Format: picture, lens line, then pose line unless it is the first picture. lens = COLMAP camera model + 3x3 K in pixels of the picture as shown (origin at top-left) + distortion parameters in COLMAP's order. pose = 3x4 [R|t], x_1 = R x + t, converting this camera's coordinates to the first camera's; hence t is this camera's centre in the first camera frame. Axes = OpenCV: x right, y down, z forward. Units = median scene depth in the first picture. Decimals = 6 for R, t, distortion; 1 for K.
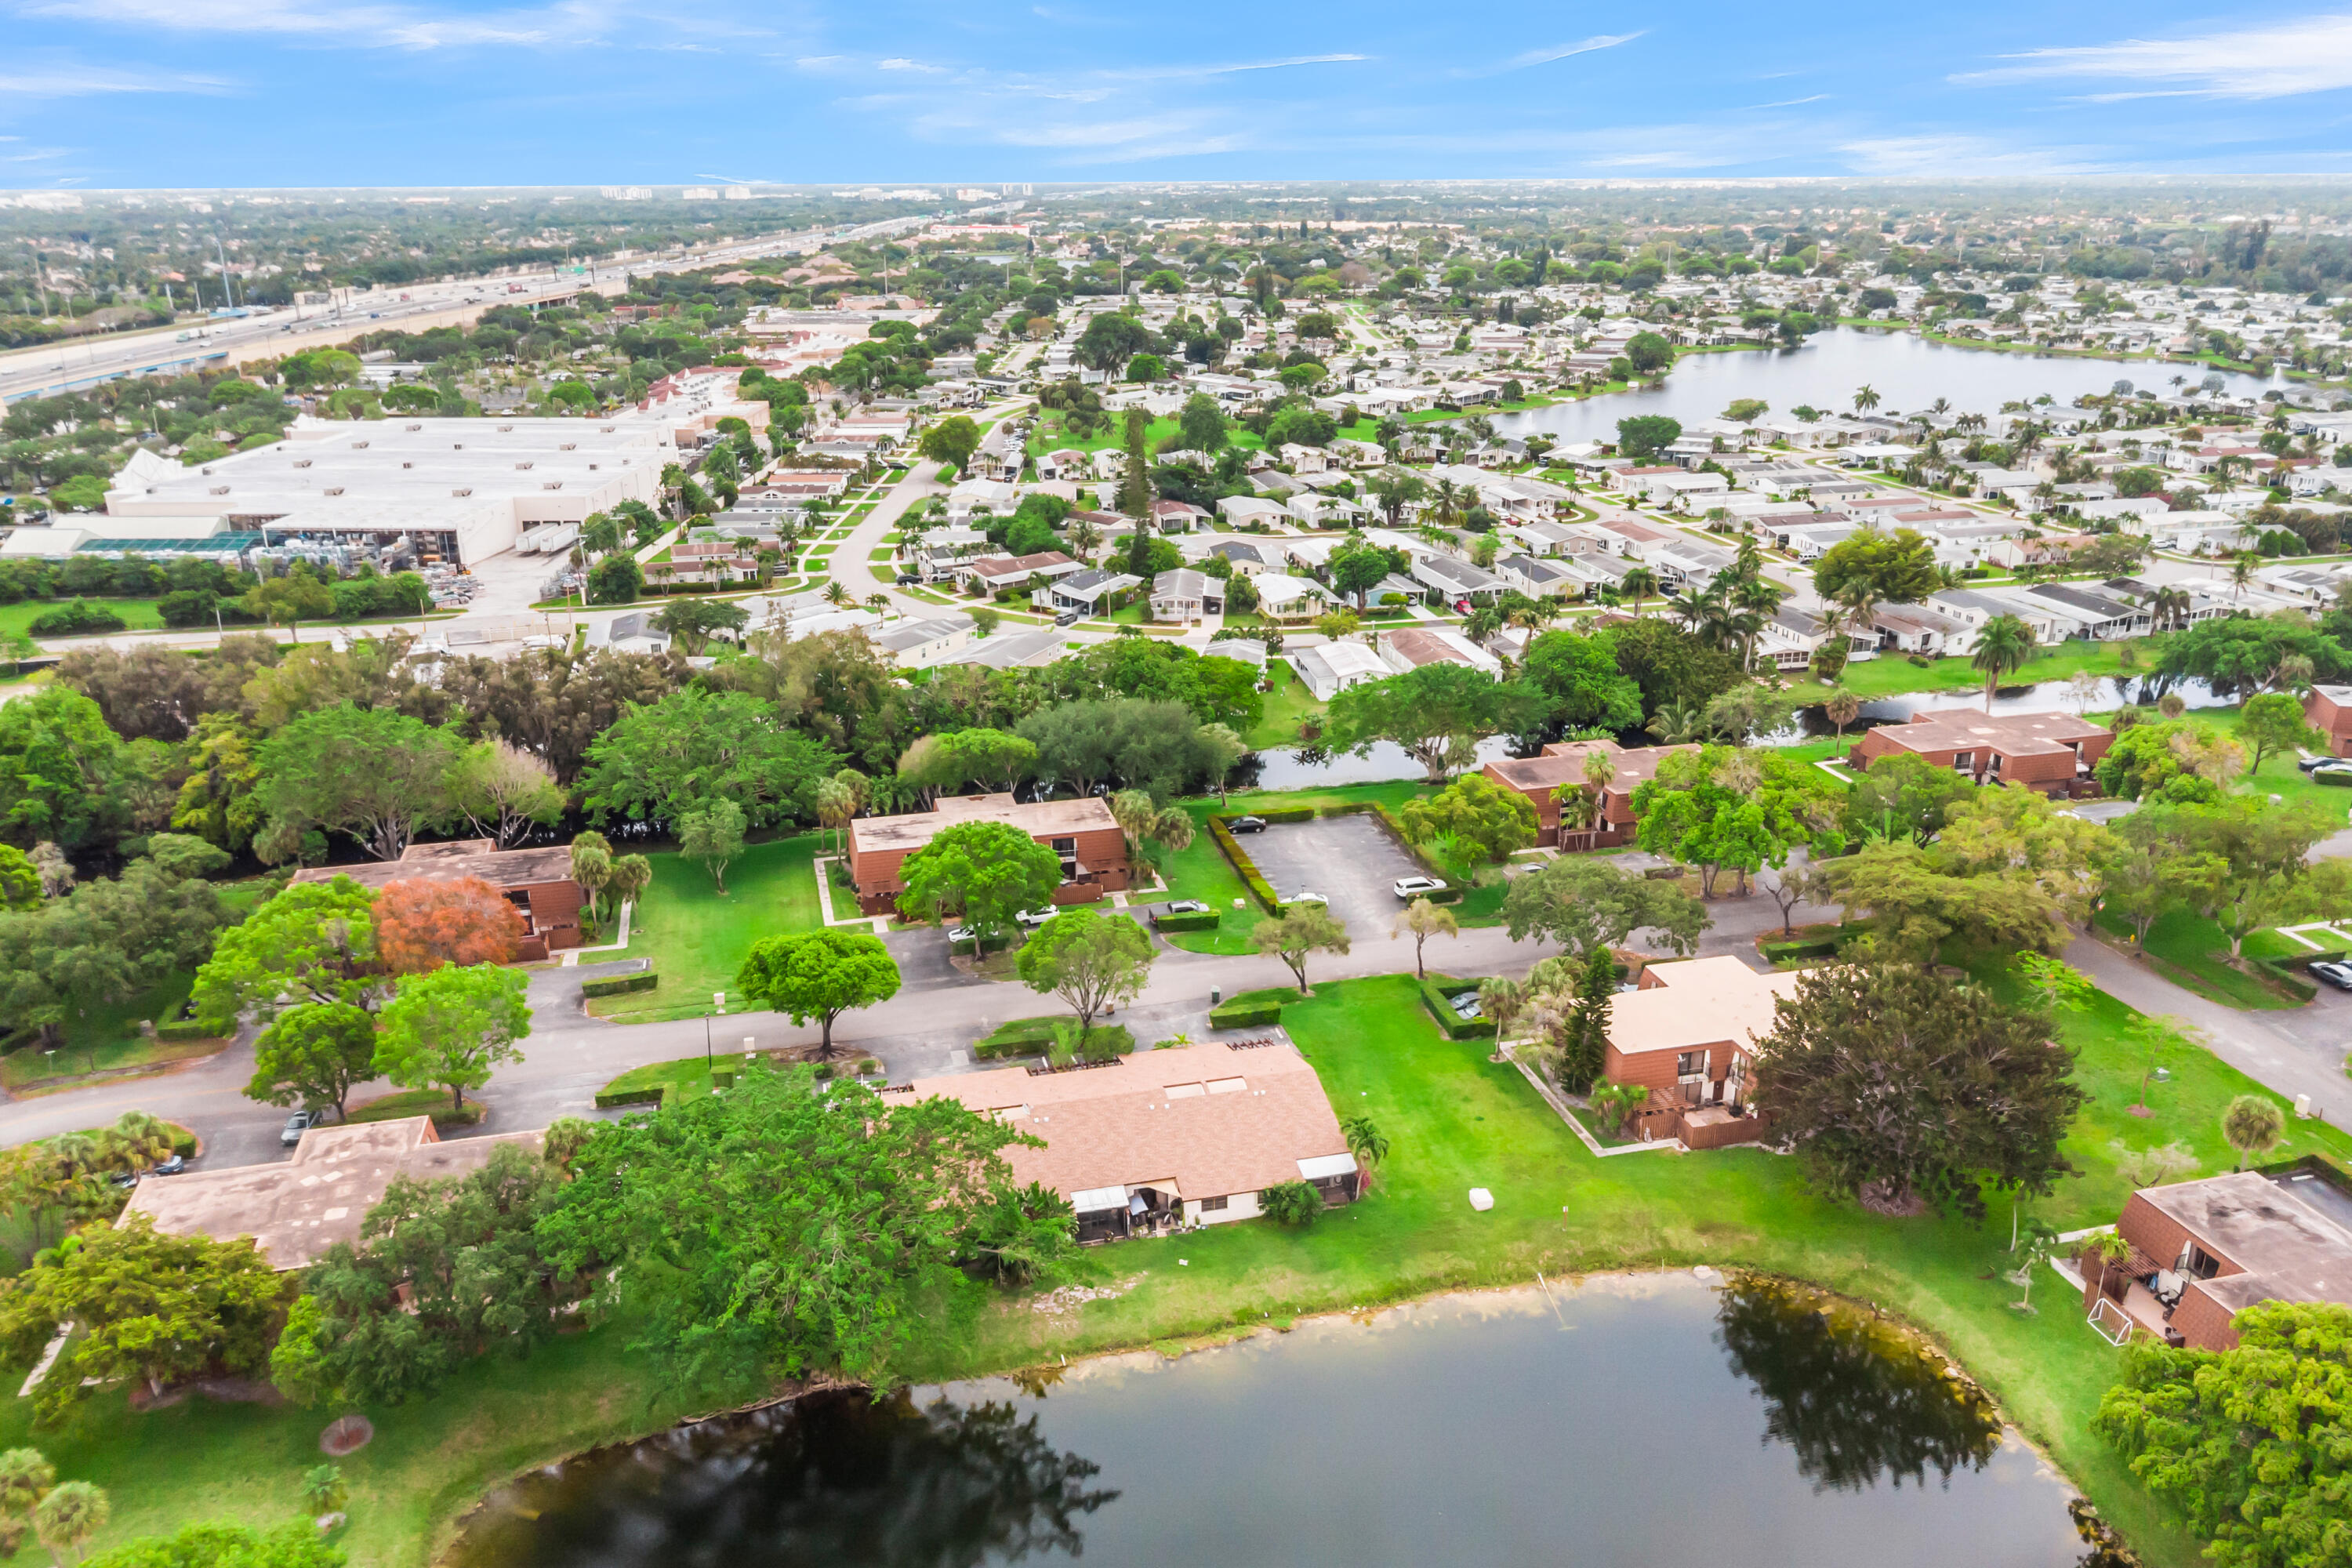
lens RADIAL K [[1747.6, 0, 1176.0], [0, 1747.6, 784.0], [0, 0, 1]] dist [-0.000343, 0.001713]
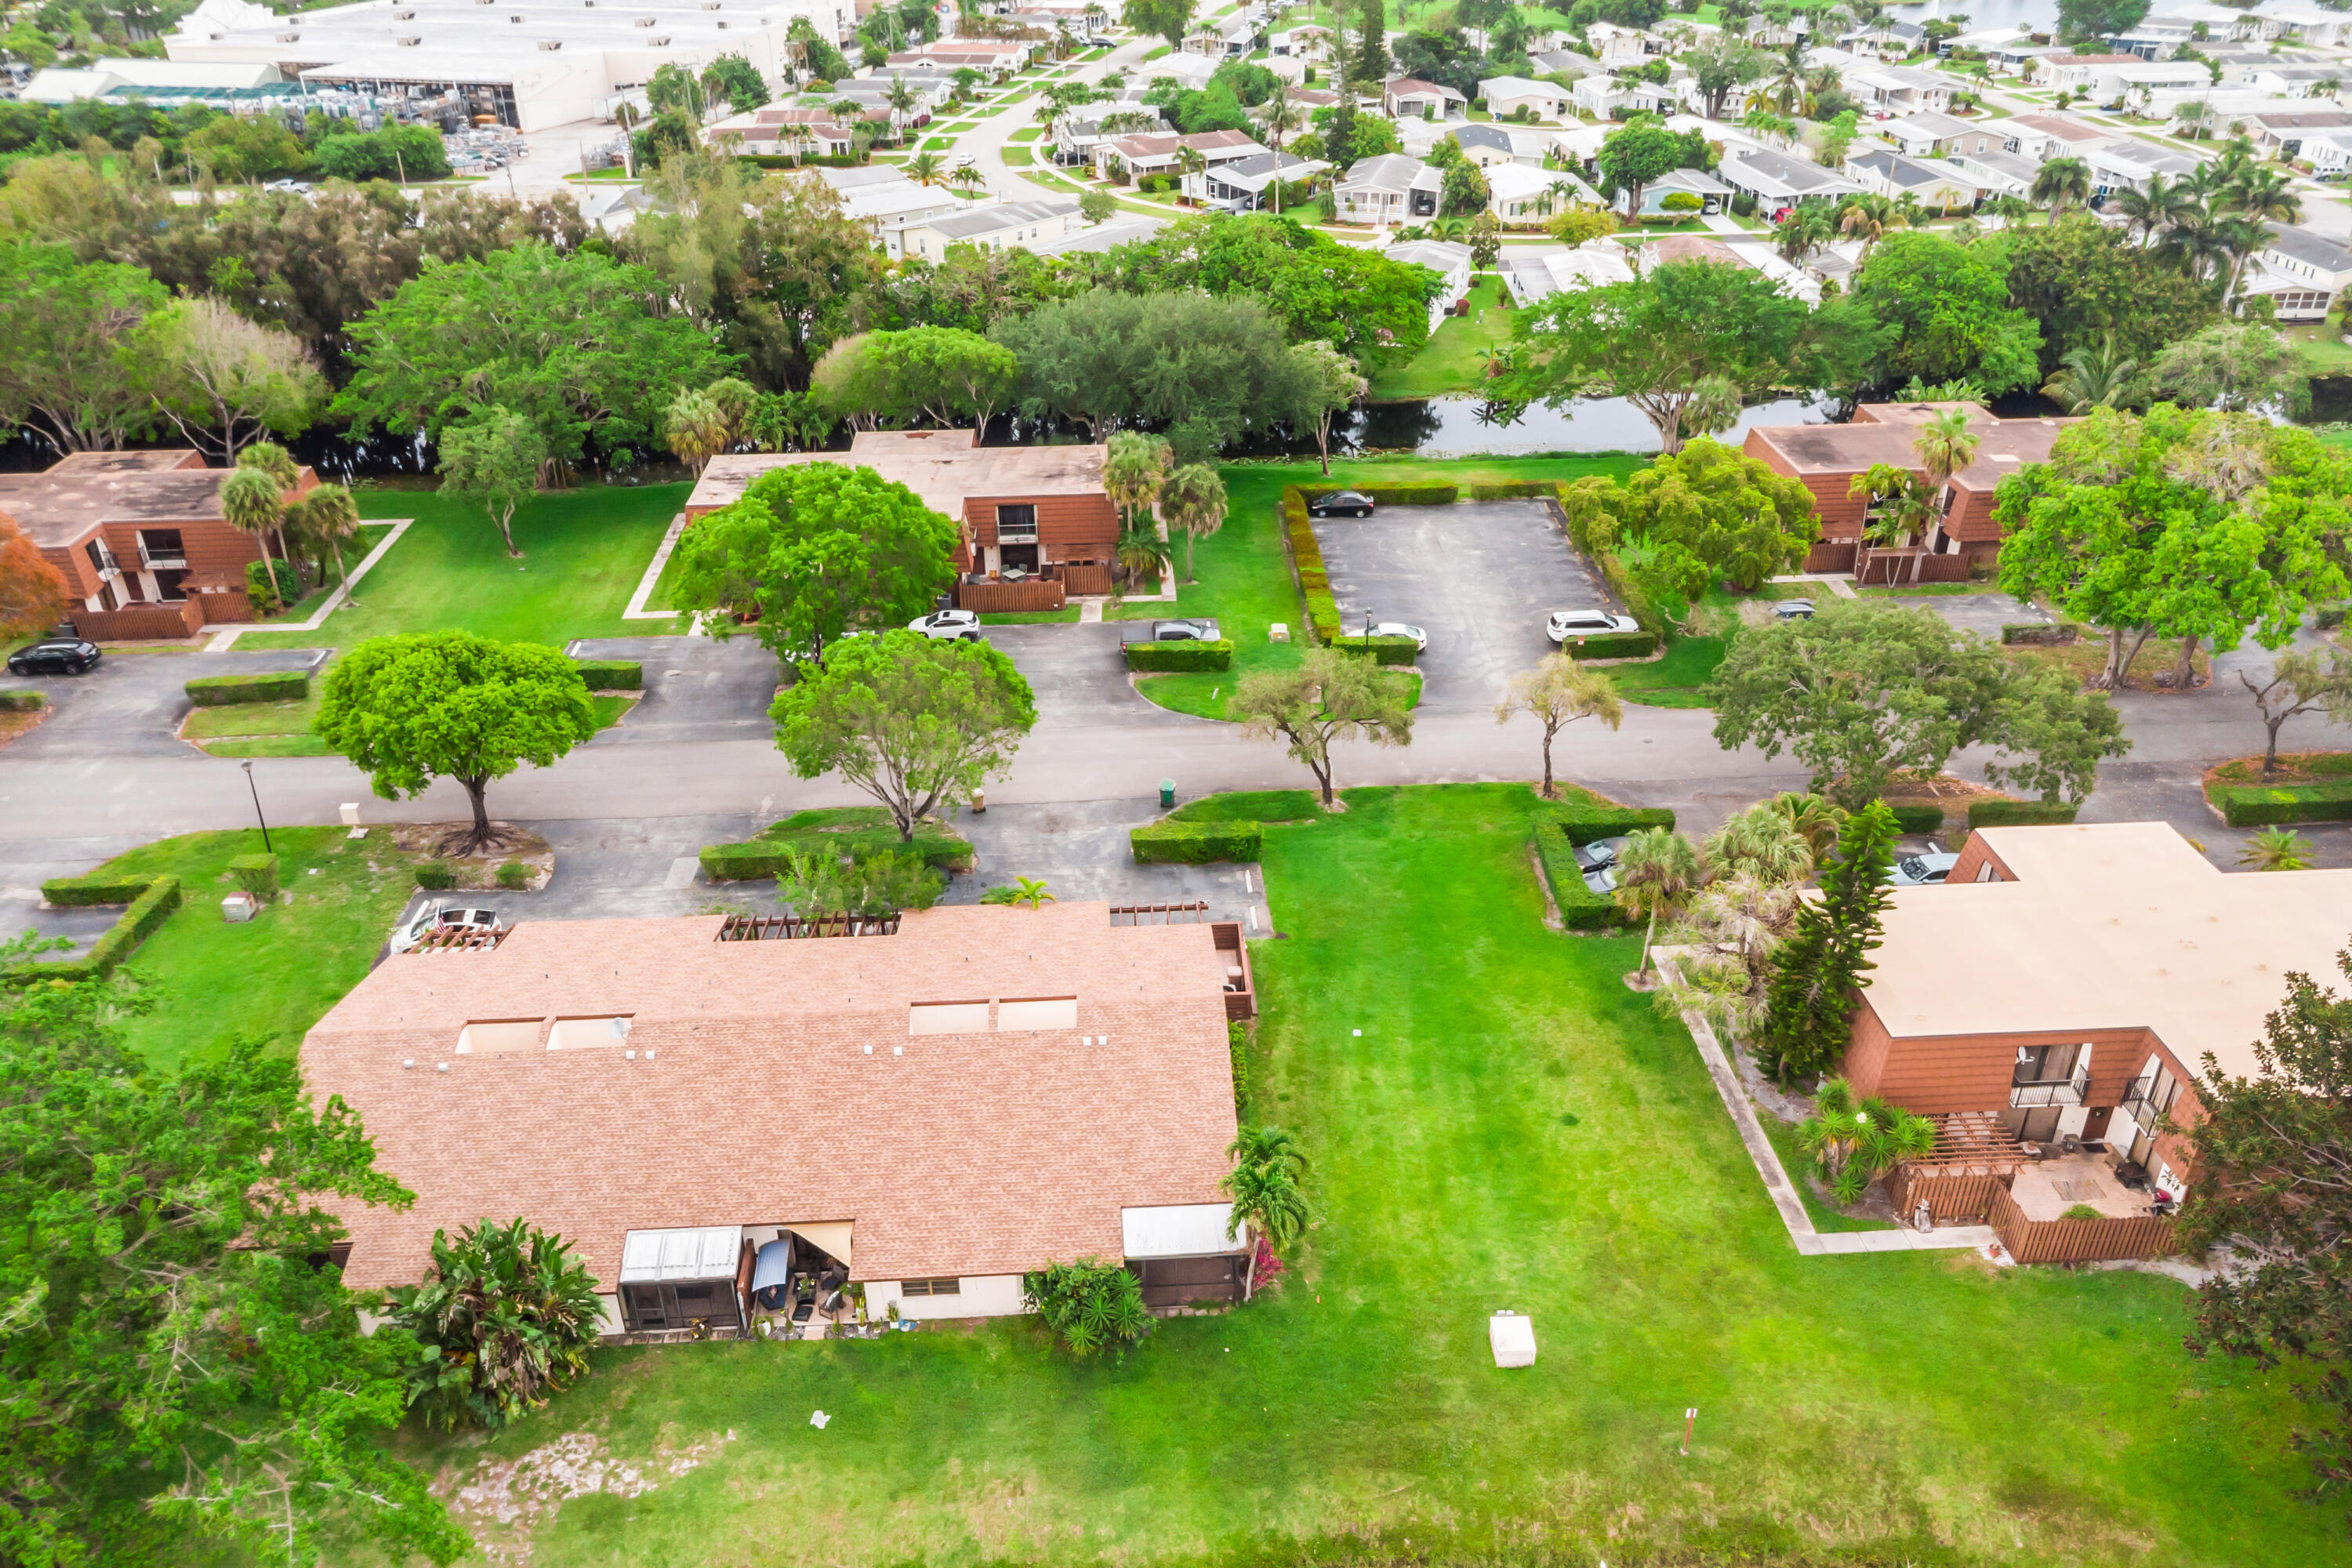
lens RADIAL K [[1738.7, 0, 1176.0], [0, 1738.7, 784.0], [0, 0, 1]] dist [0.017048, -0.022421]
pose [[0.980983, 0.091909, -0.170954, 0.095454], [-0.059854, 0.981102, 0.184003, 0.010075], [0.184635, -0.170272, 0.967945, 0.354453]]
